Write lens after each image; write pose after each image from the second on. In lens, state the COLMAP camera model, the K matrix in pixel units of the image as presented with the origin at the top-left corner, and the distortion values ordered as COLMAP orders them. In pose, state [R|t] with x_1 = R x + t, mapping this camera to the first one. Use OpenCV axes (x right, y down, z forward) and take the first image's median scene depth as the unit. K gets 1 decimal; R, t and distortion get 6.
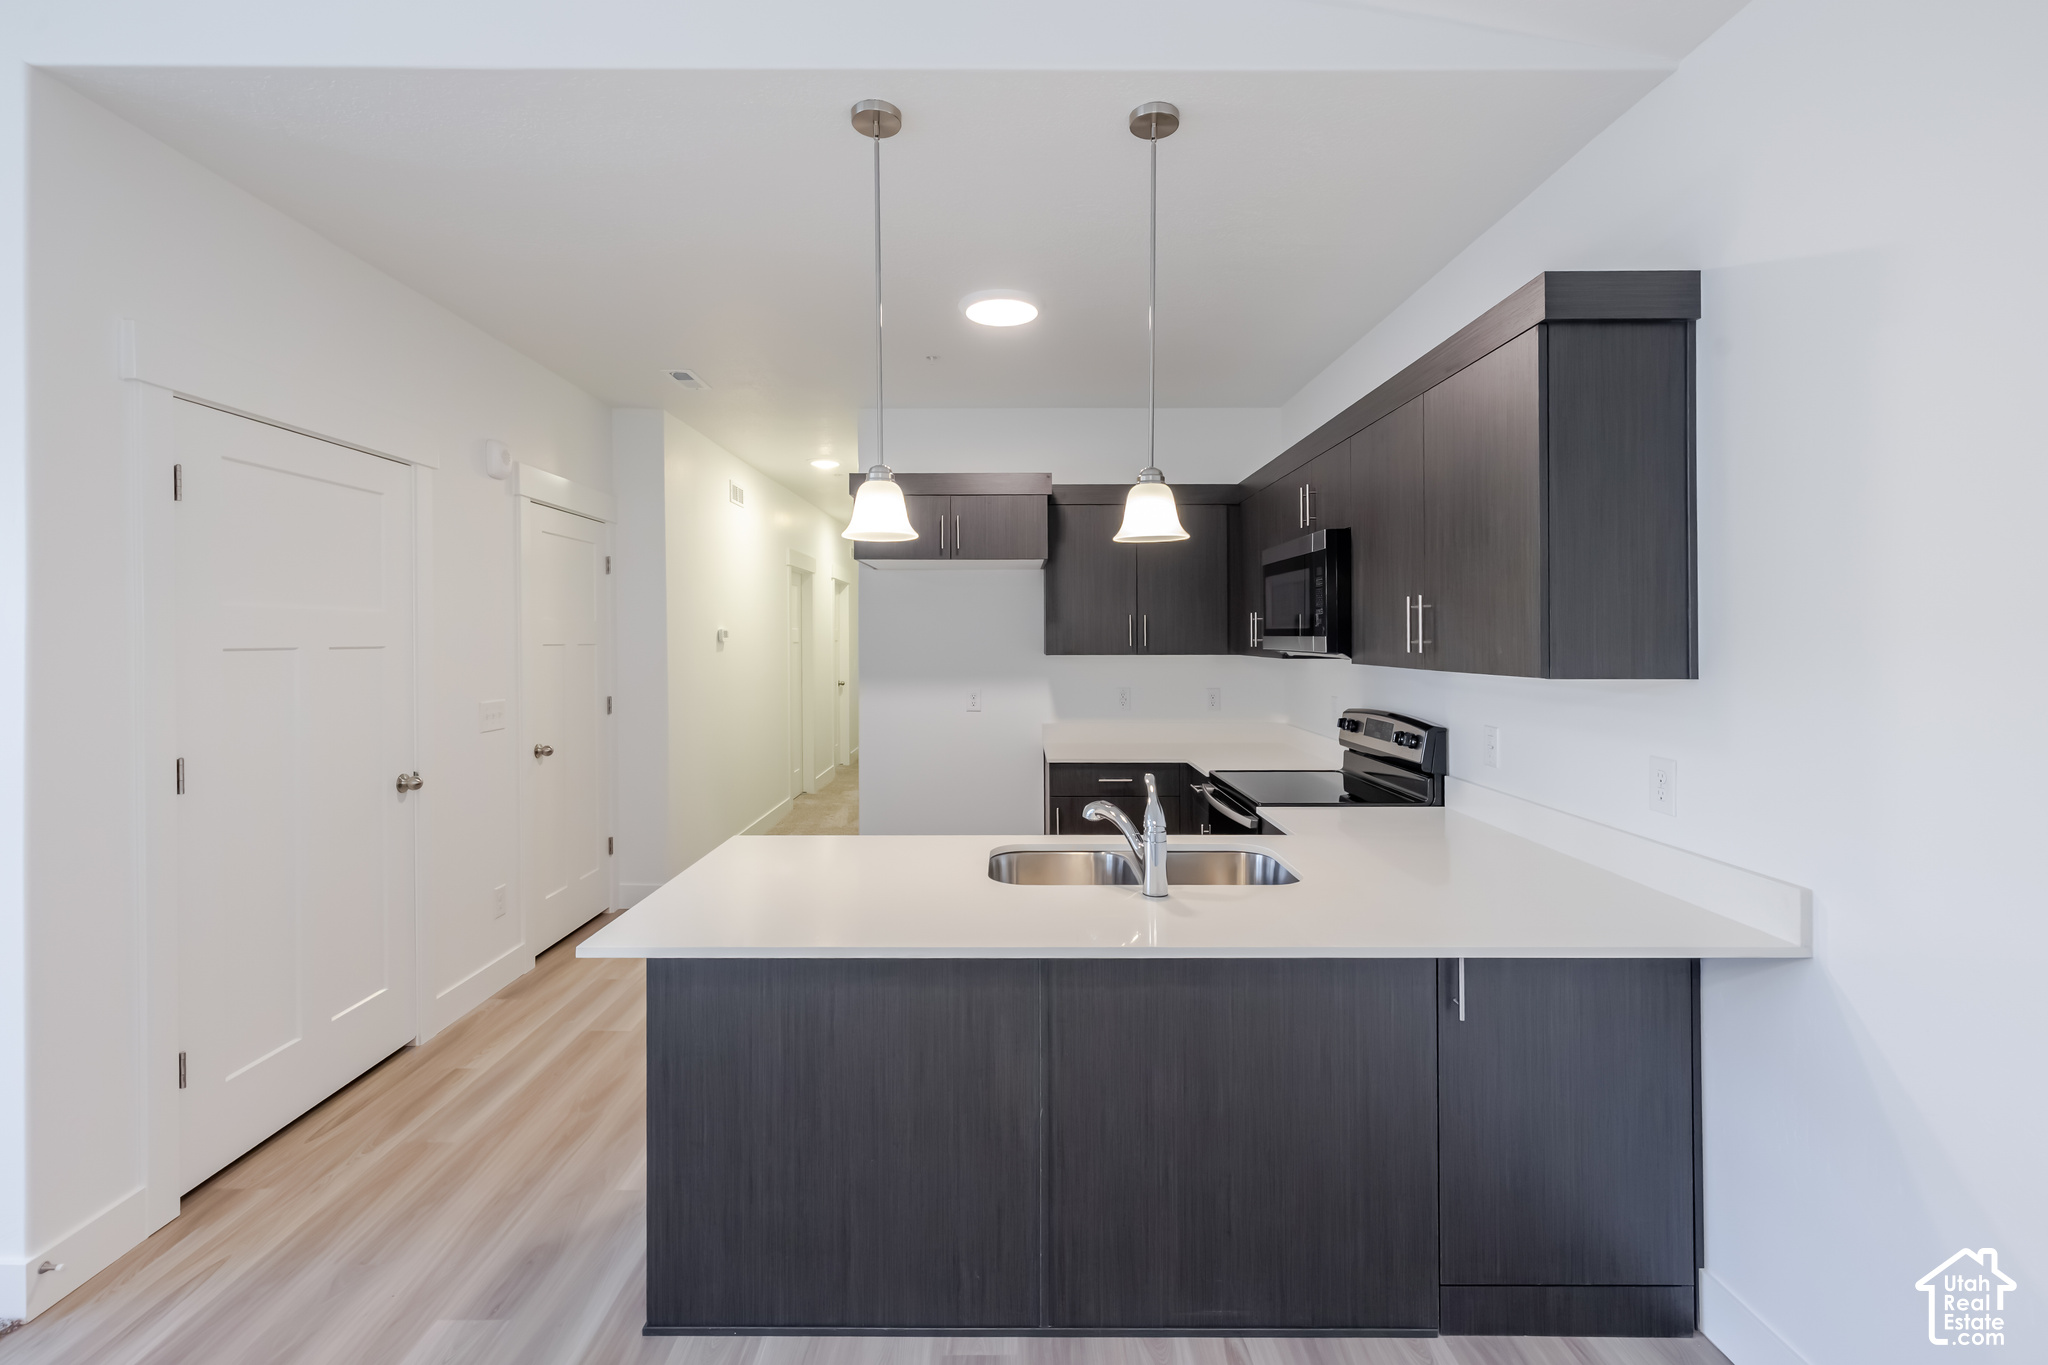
lens RADIAL K [[883.5, 0, 1014.2], [0, 883.5, 639.3], [0, 0, 1]] dist [-0.001603, -0.000109]
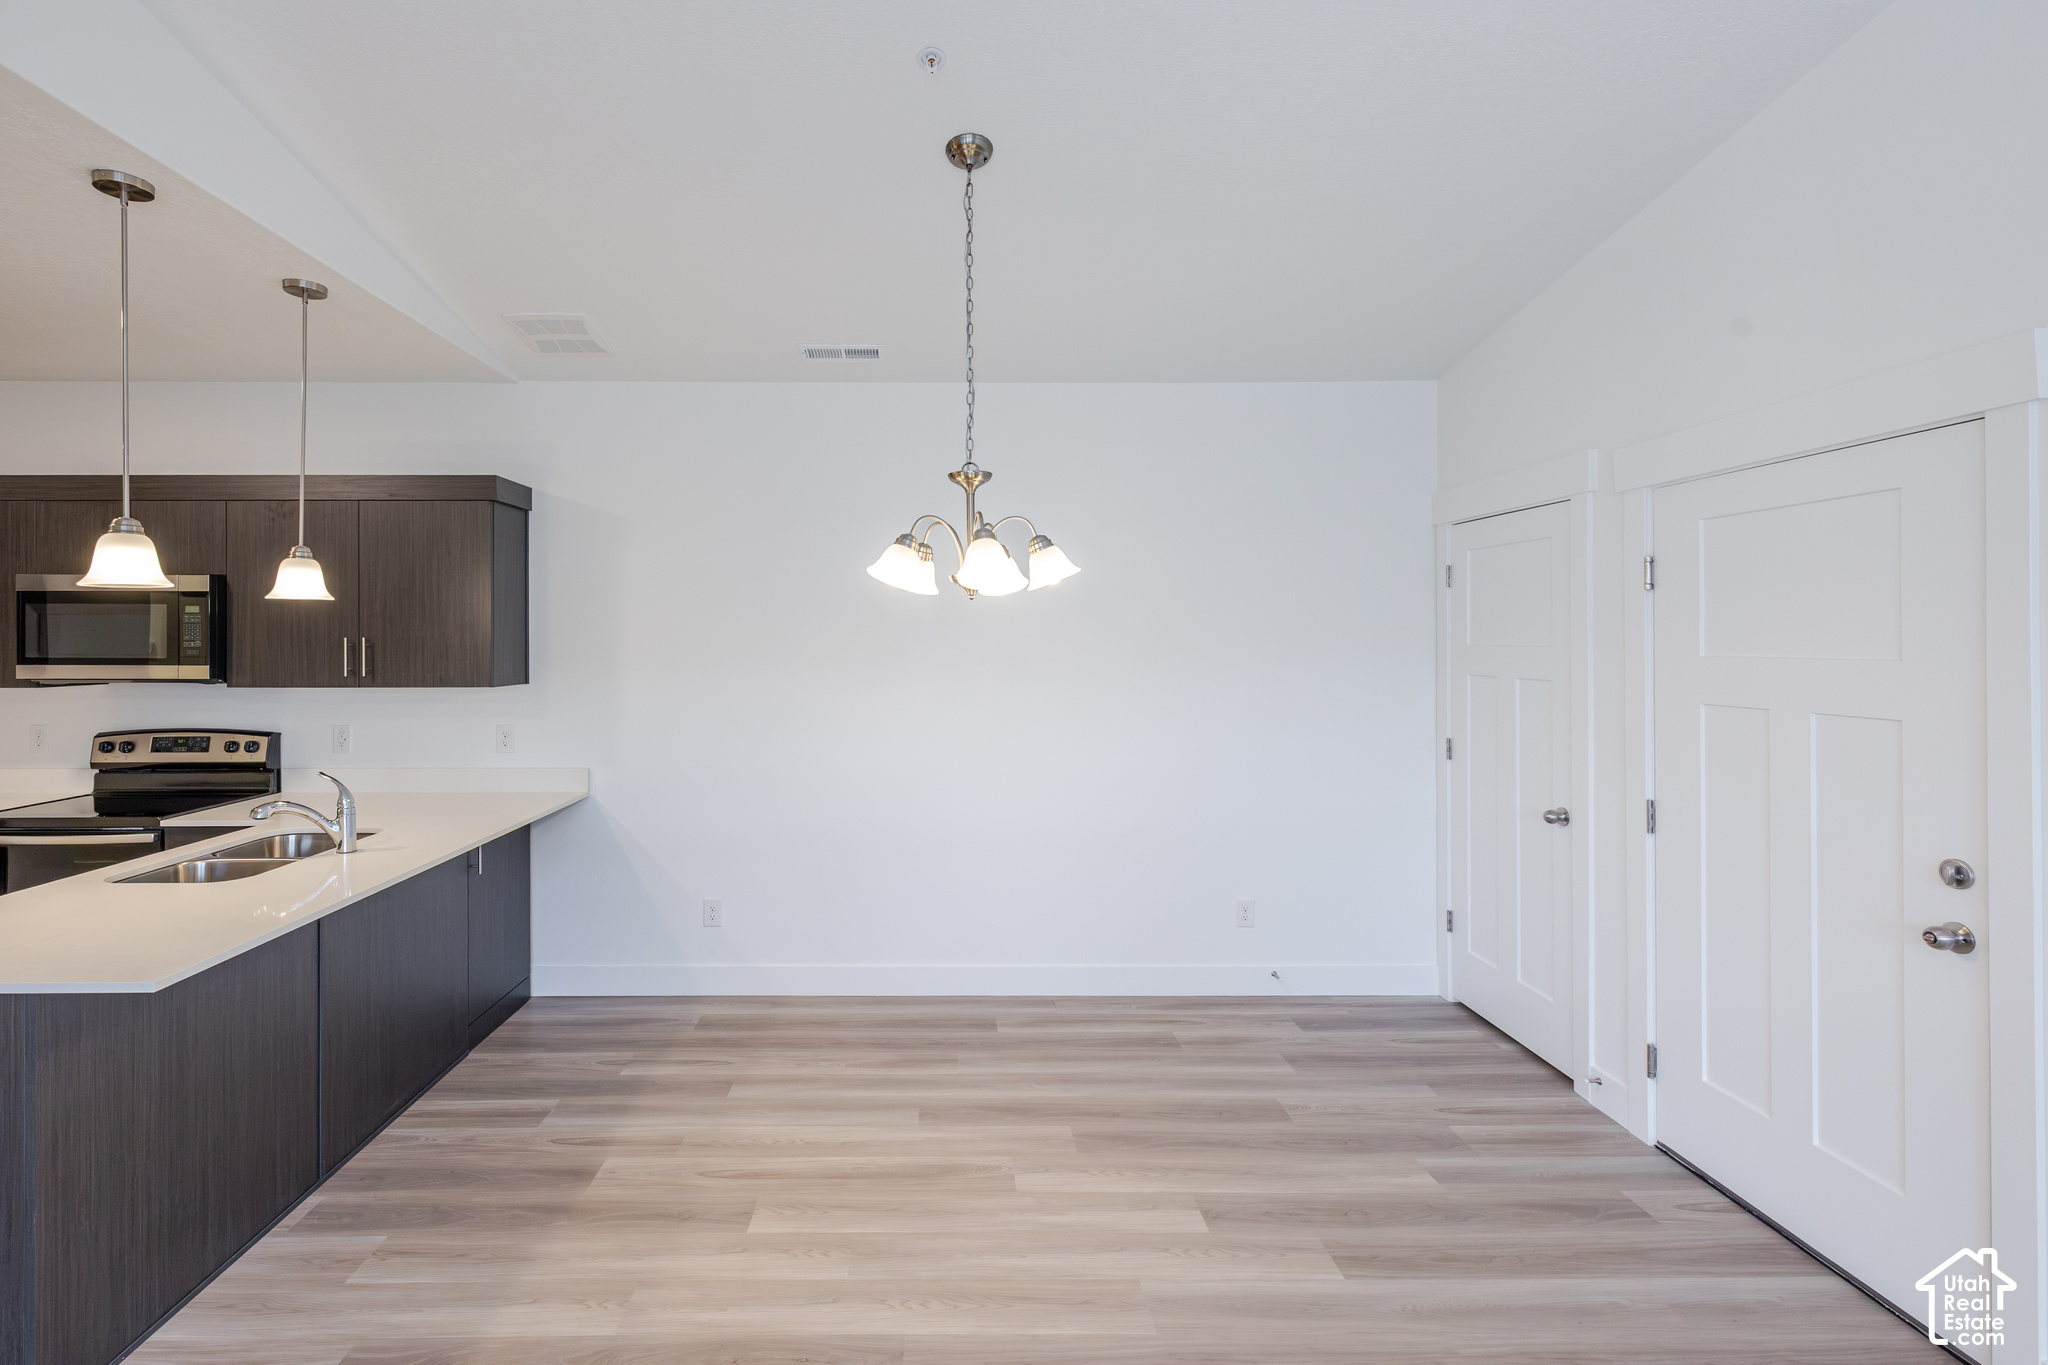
lens RADIAL K [[920.2, 0, 946.1], [0, 920.2, 629.4], [0, 0, 1]] dist [0.003102, -0.000621]
pose [[-0.011969, 0.010593, 0.999872, -0.894138], [0.001532, 0.999943, -0.010576, -0.036936], [-0.999927, 0.001406, -0.011985, 0.027585]]
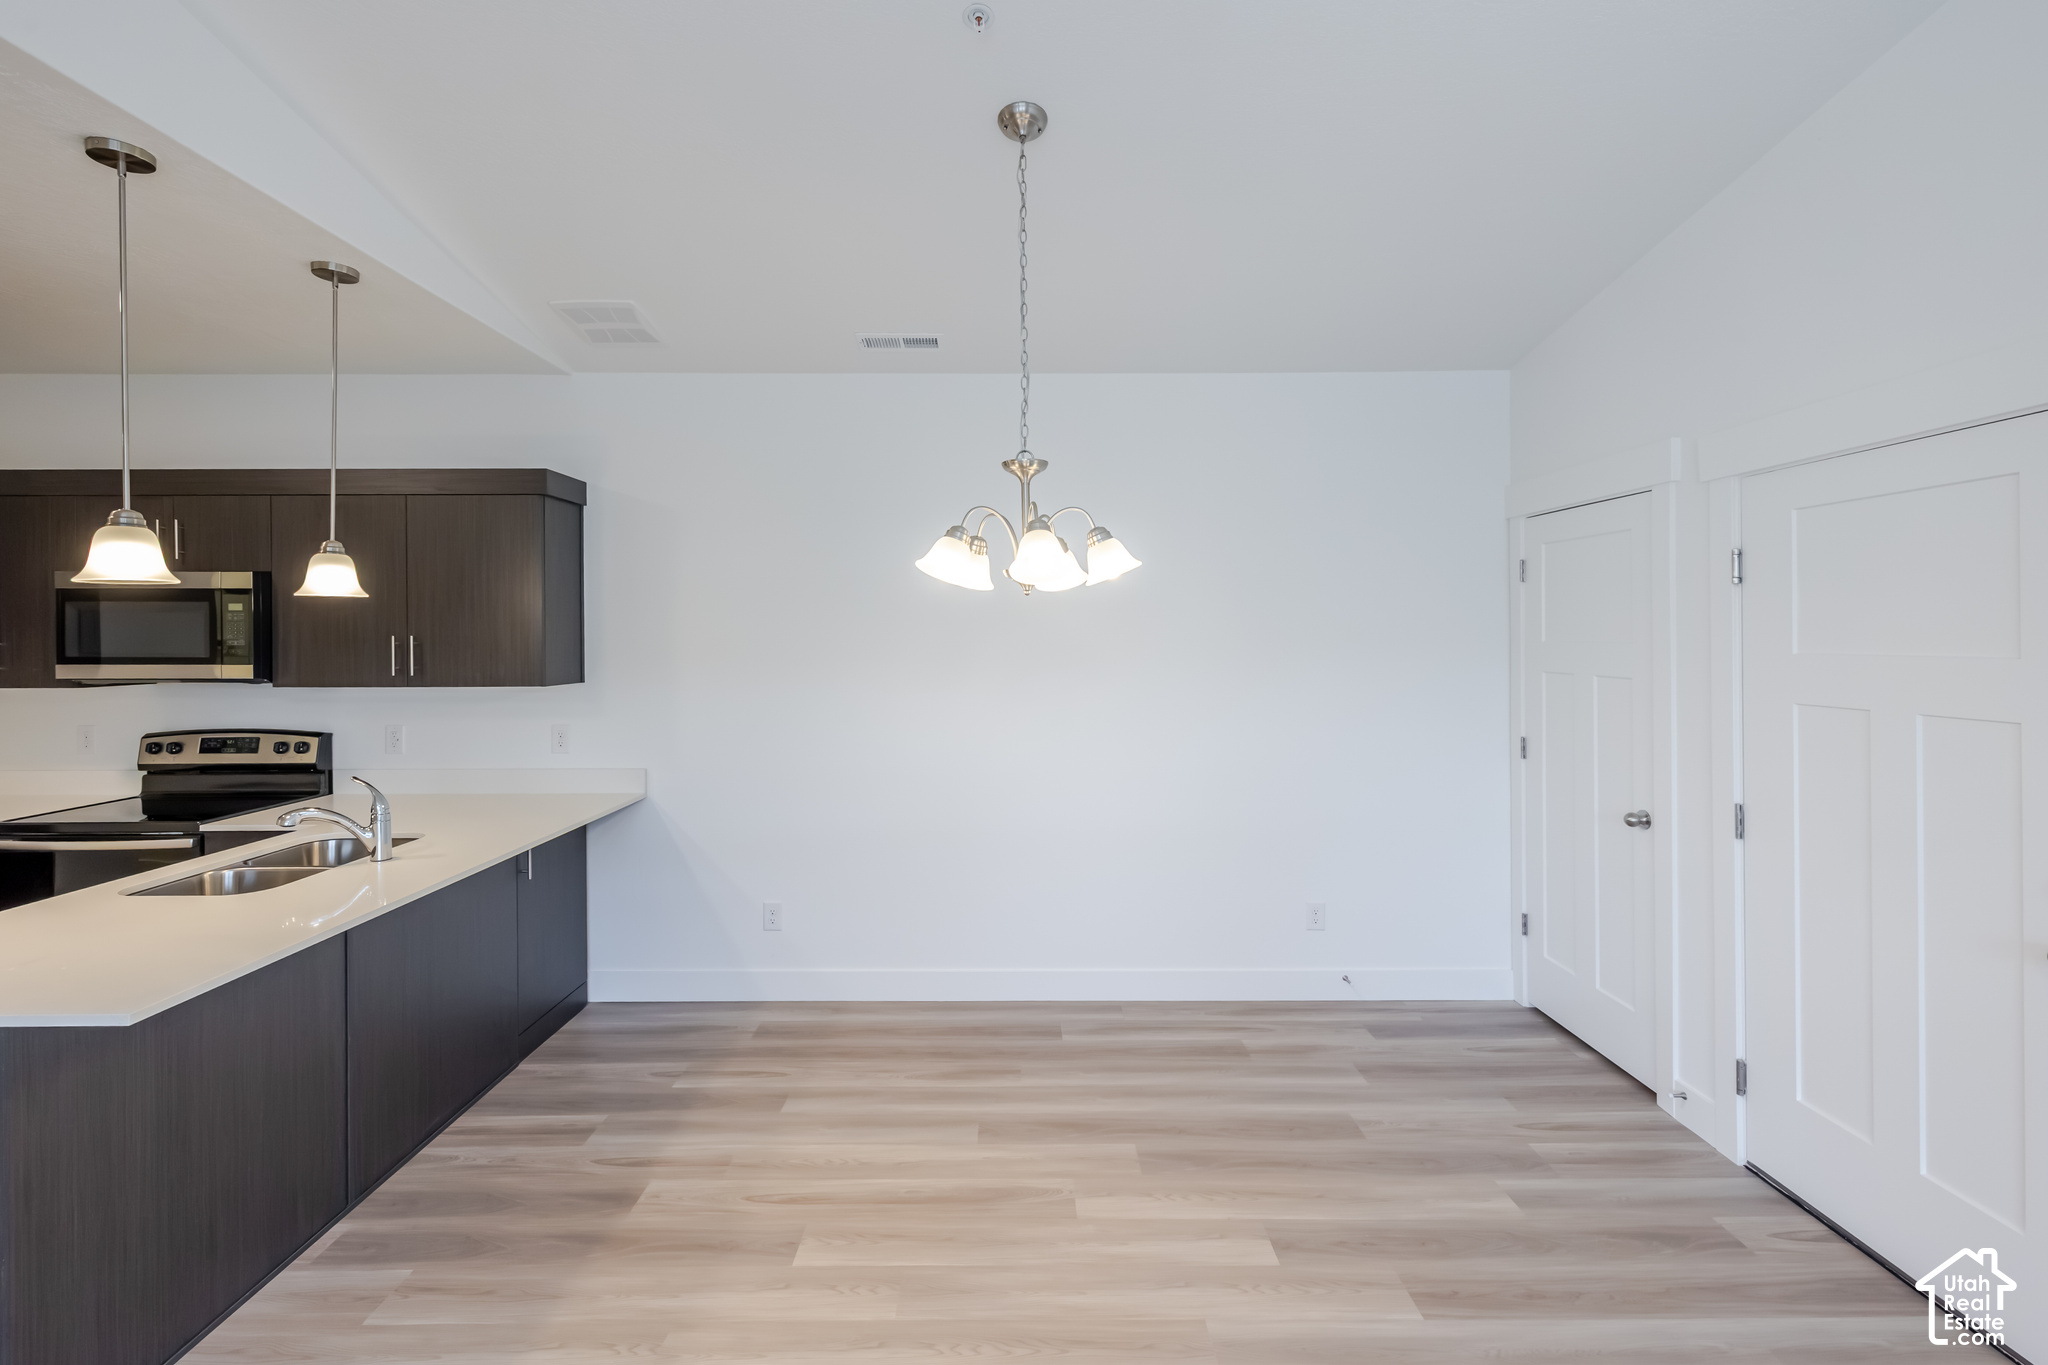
lens RADIAL K [[888.9, 0, 1028.8], [0, 888.9, 627.8], [0, 0, 1]] dist [-0.003717, 0.000113]
pose [[-0.017180, 0.007330, 0.999826, -0.821234], [0.003583, 0.999967, -0.007269, -0.039748], [-0.999846, 0.003458, -0.017206, 0.007502]]
